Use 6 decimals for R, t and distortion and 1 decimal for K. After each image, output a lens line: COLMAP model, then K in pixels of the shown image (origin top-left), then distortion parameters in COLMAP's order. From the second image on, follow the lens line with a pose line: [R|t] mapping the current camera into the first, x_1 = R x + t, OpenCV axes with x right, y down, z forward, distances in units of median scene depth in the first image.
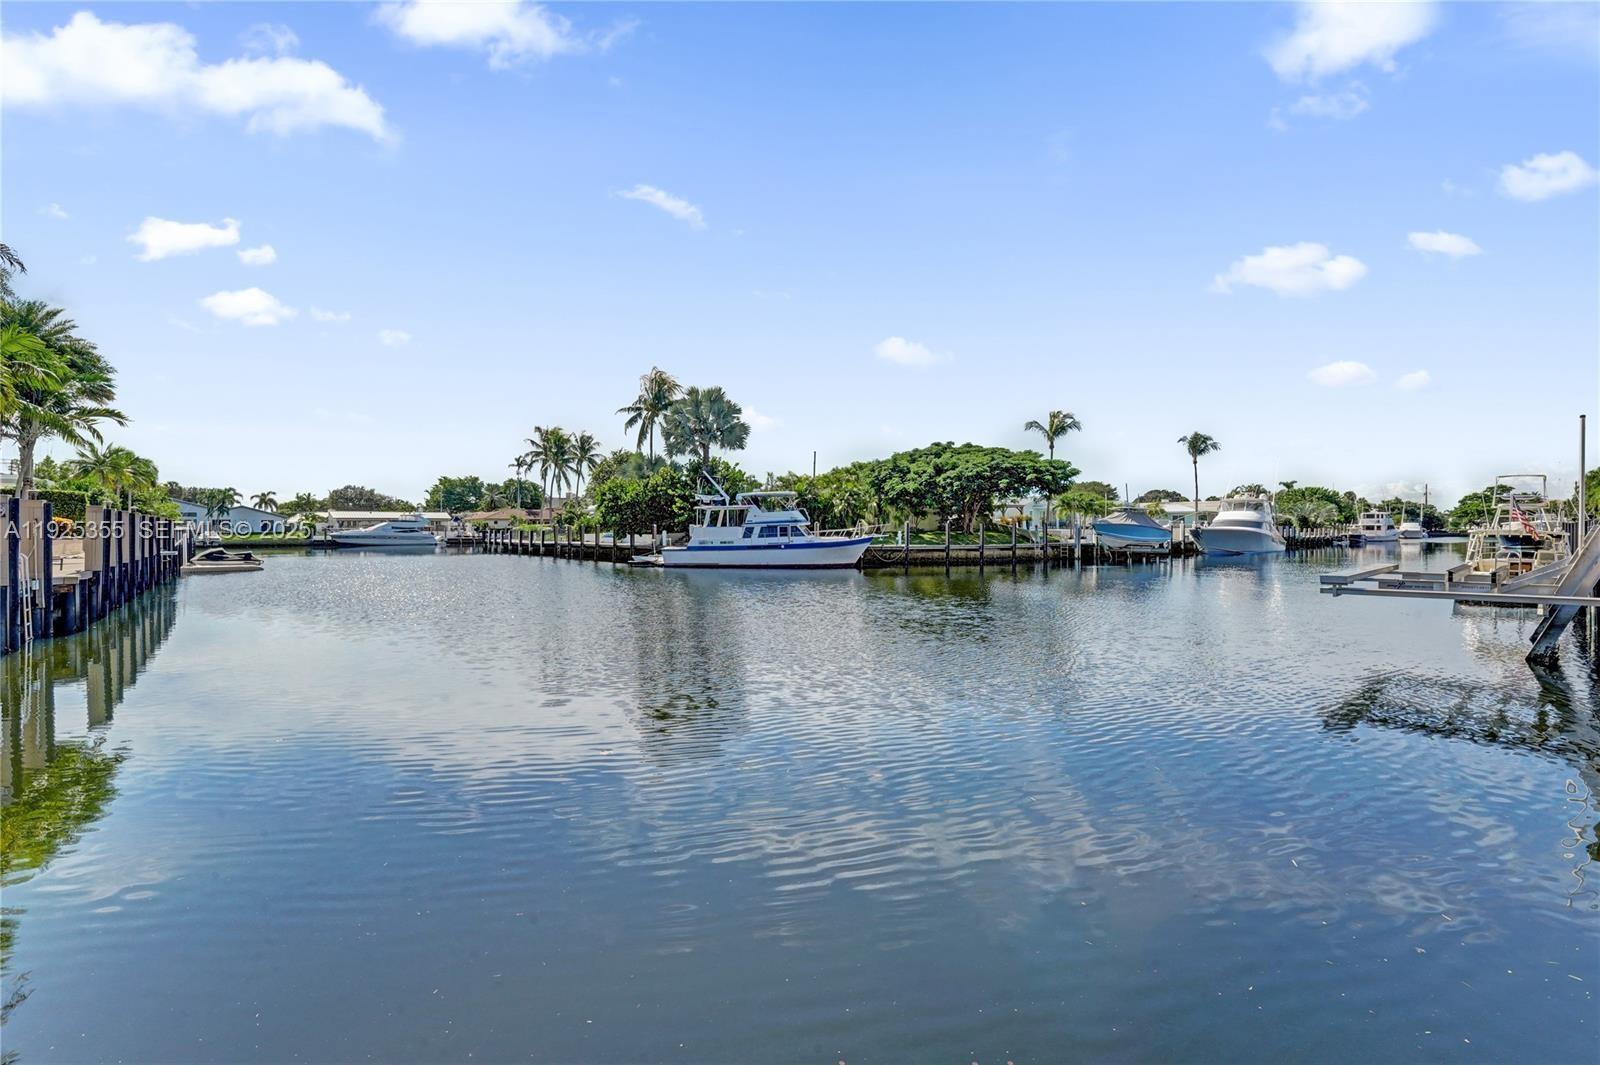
lens RADIAL K [[666.8, 0, 786.8], [0, 666.8, 528.0], [0, 0, 1]] dist [-0.022393, 0.002462]
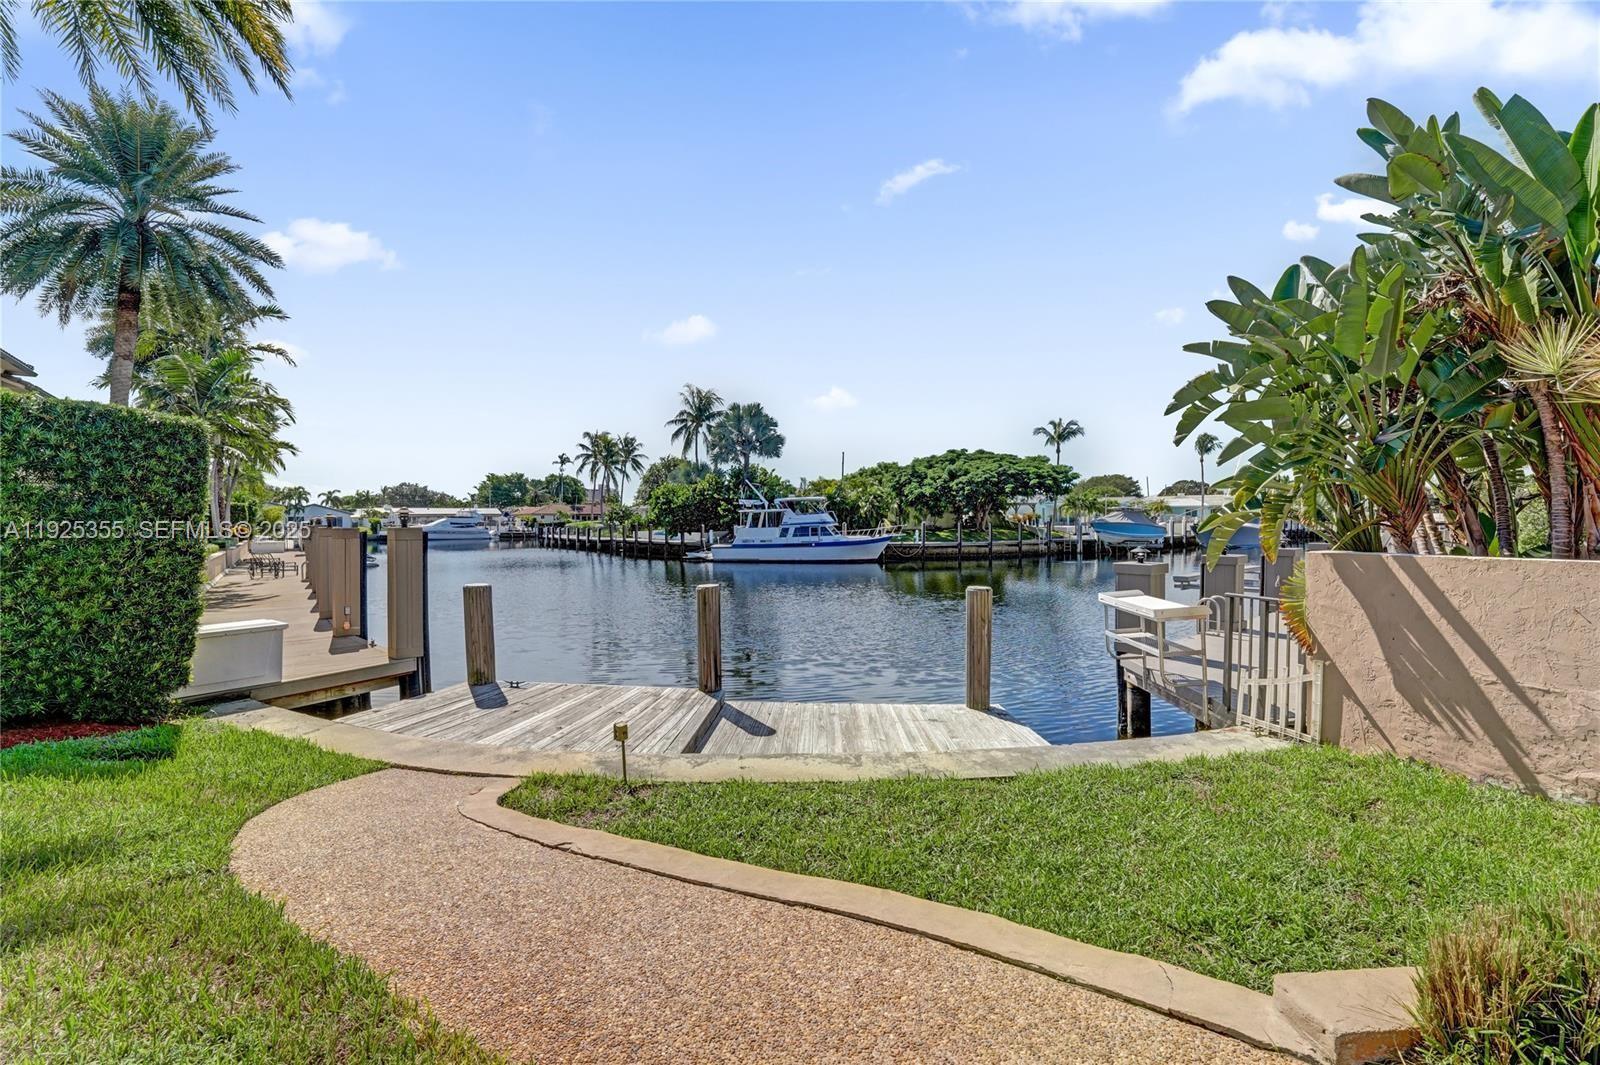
lens RADIAL K [[666.8, 0, 797.5], [0, 666.8, 532.3], [0, 0, 1]] dist [-0.022393, 0.002462]
pose [[0.999539, -0.003018, -0.030219, -0.000733], [0.003649, 0.999776, 0.020842, -0.014969], [0.030149, -0.020943, 0.999326, -0.135205]]
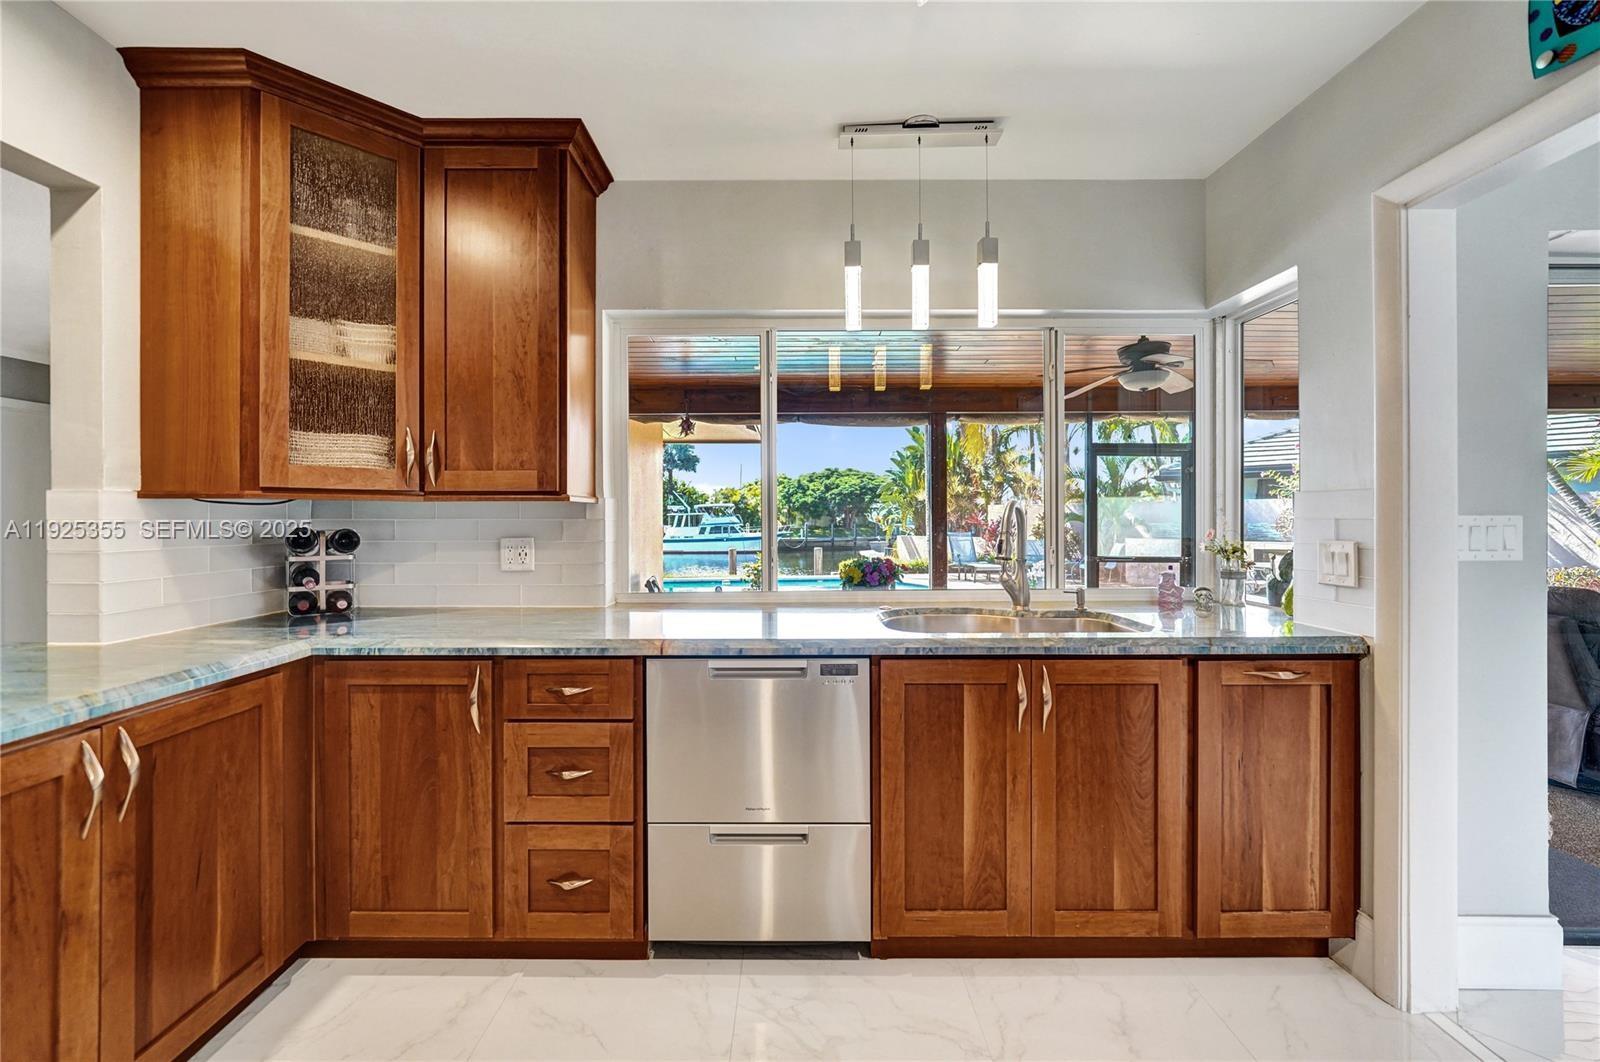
lens RADIAL K [[666.8, 0, 810.2], [0, 666.8, 530.8], [0, 0, 1]] dist [-0.022393, 0.002462]
pose [[0.989072, -0.003693, 0.147386, -0.033976], [0.000674, 0.999789, 0.020533, -0.020886], [-0.147431, -0.020209, 0.988866, -0.483754]]
